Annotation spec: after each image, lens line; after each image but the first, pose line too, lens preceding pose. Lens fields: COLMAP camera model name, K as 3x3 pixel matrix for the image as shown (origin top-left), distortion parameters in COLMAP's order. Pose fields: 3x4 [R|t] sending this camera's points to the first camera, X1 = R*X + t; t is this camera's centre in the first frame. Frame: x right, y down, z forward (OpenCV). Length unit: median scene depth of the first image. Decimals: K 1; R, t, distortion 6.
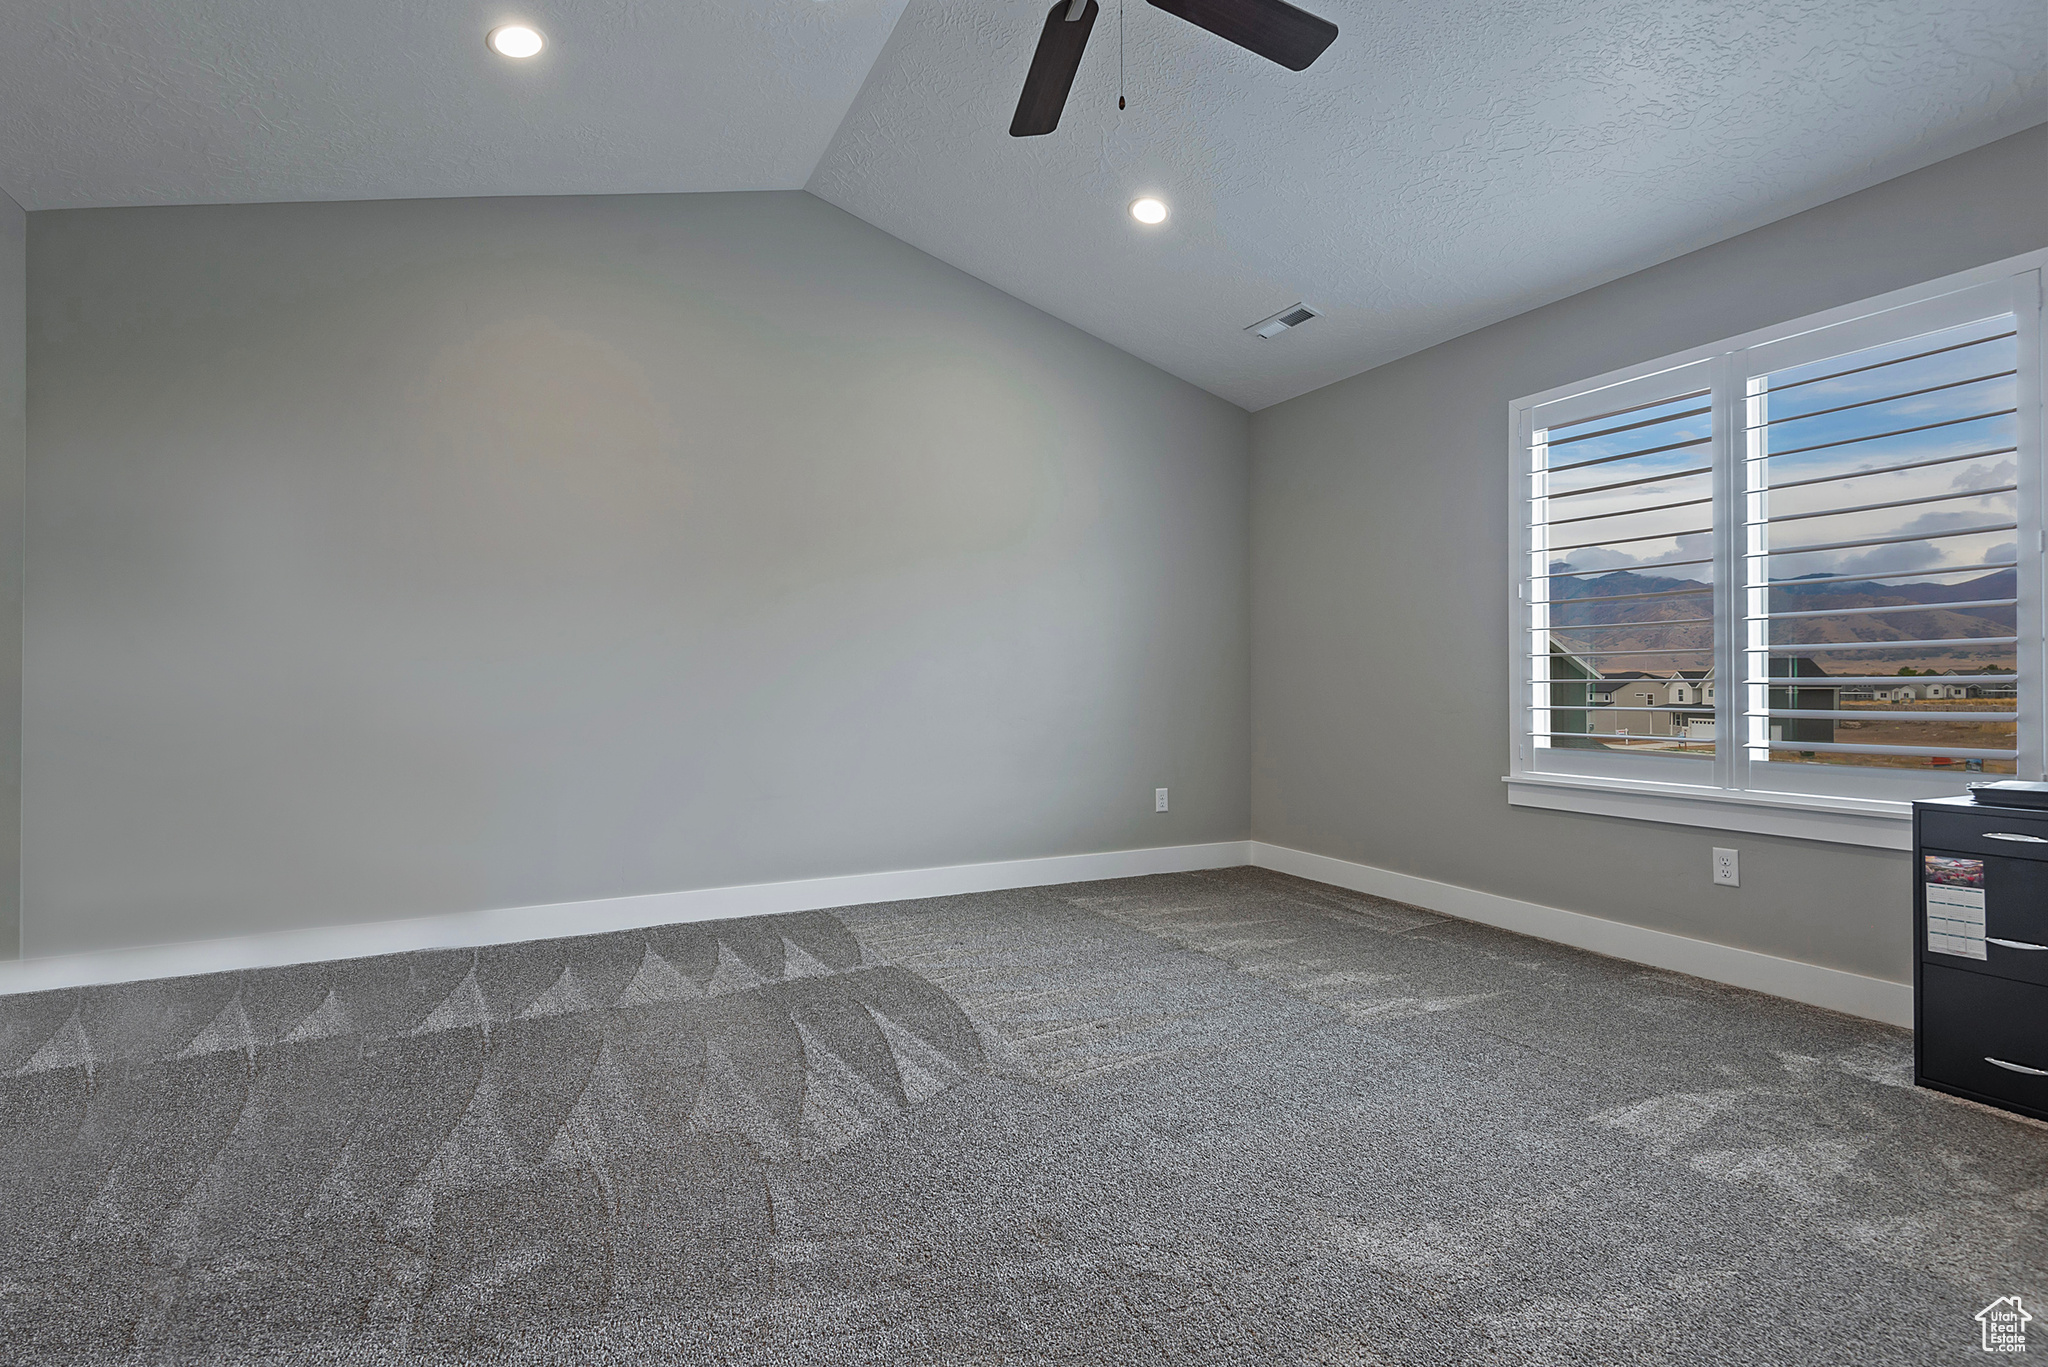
lens RADIAL K [[934.2, 0, 1030.9], [0, 934.2, 675.8], [0, 0, 1]] dist [0.041056, -0.023080]
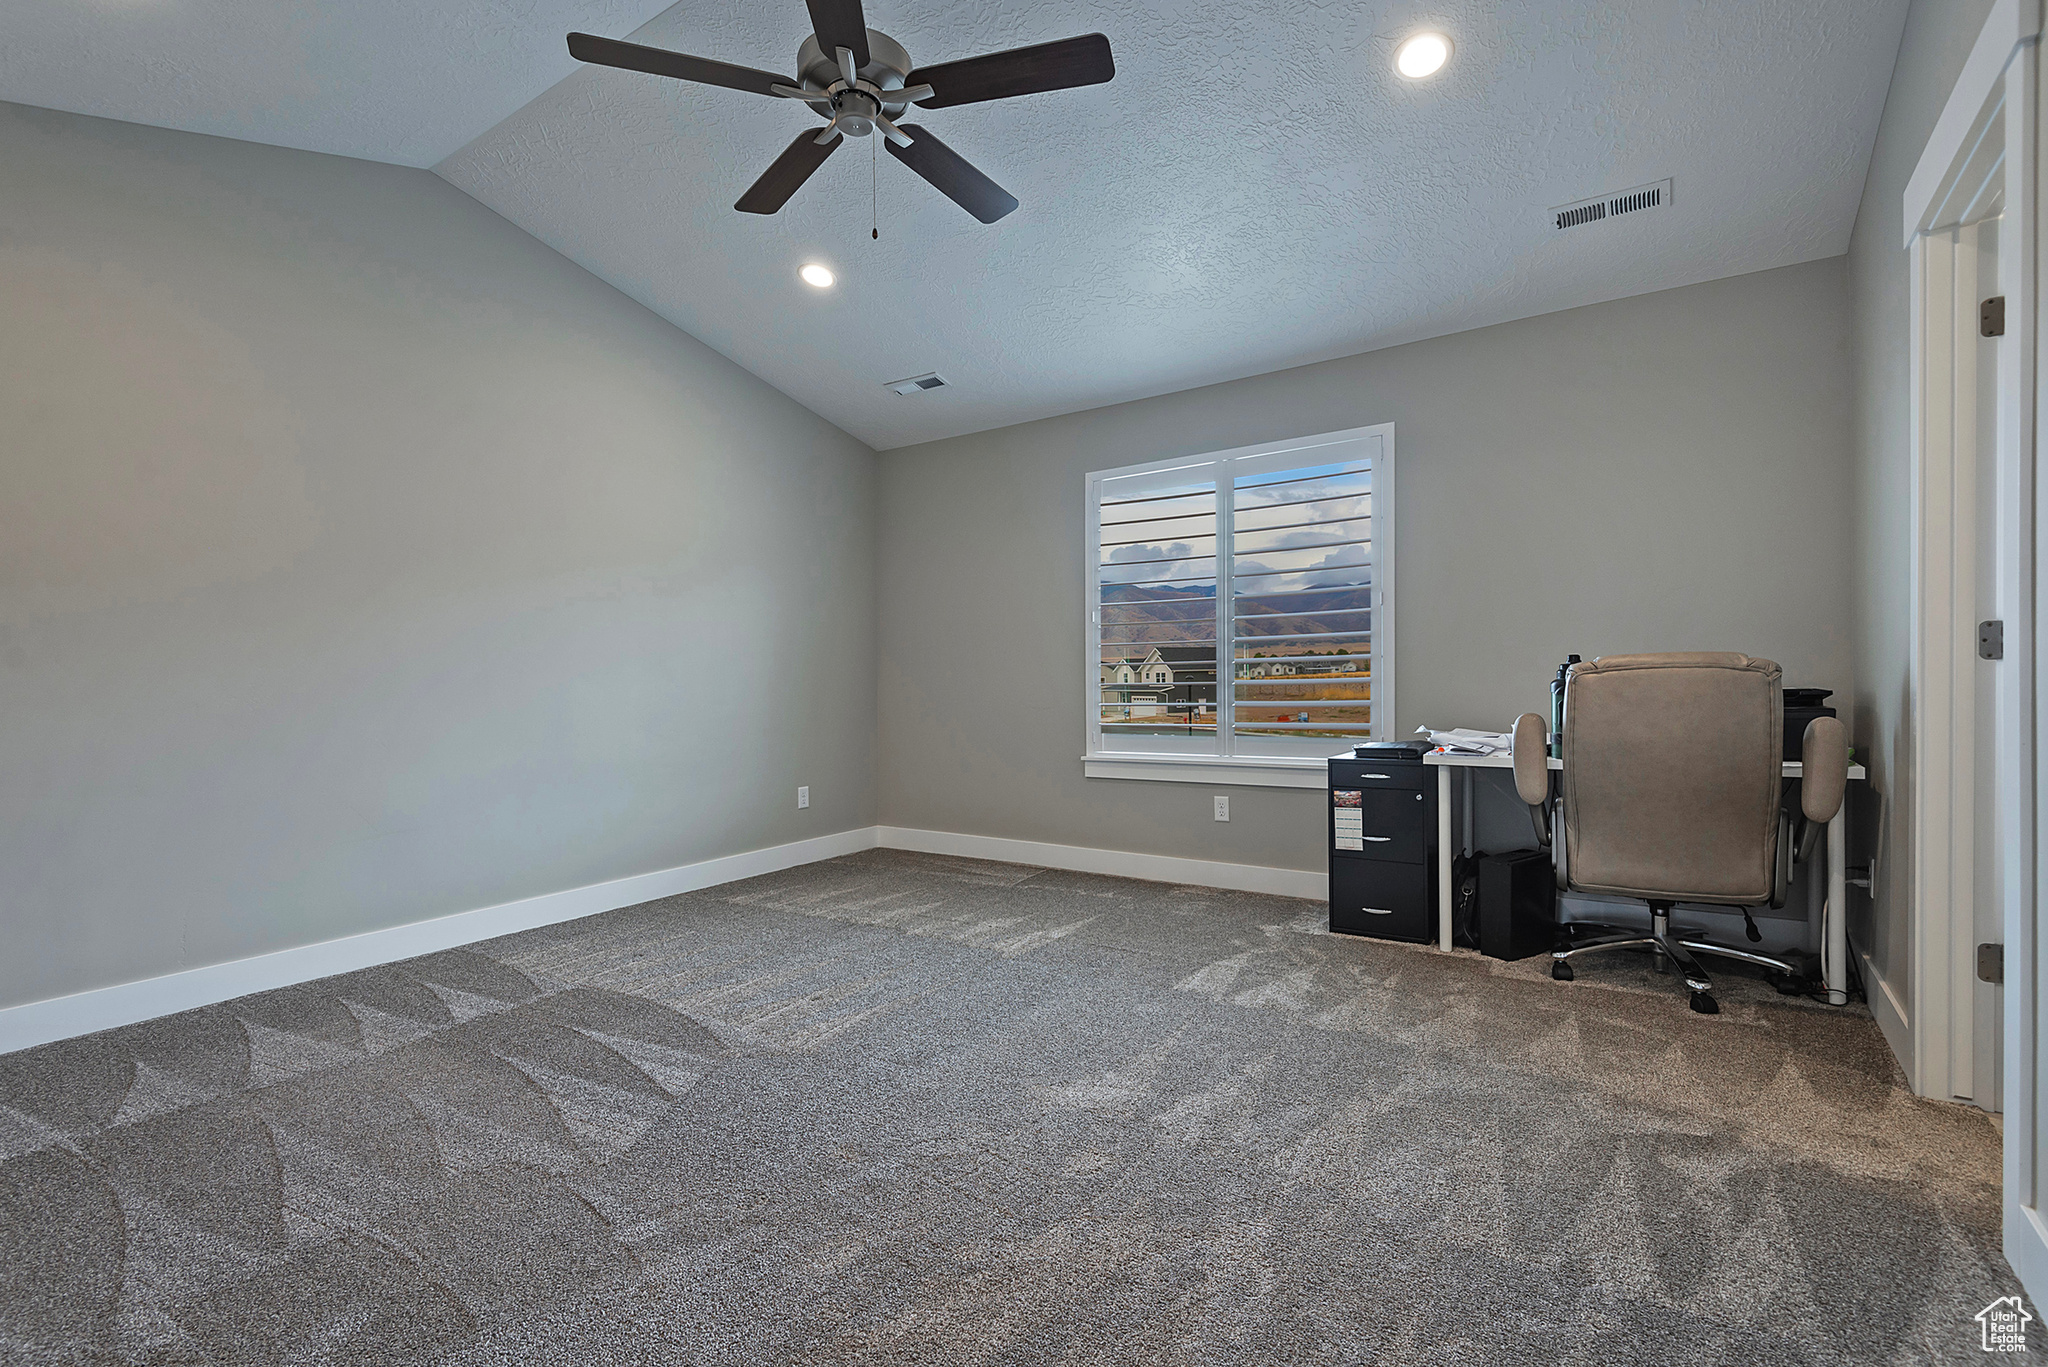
lens RADIAL K [[929.3, 0, 1024.0], [0, 929.3, 683.5], [0, 0, 1]] dist [0.069771, -0.043987]
pose [[0.875372, -0.027091, 0.482690, -0.248636], [0.016842, 0.999532, 0.025555, -0.037947], [-0.483156, -0.014241, 0.875418, -0.125269]]
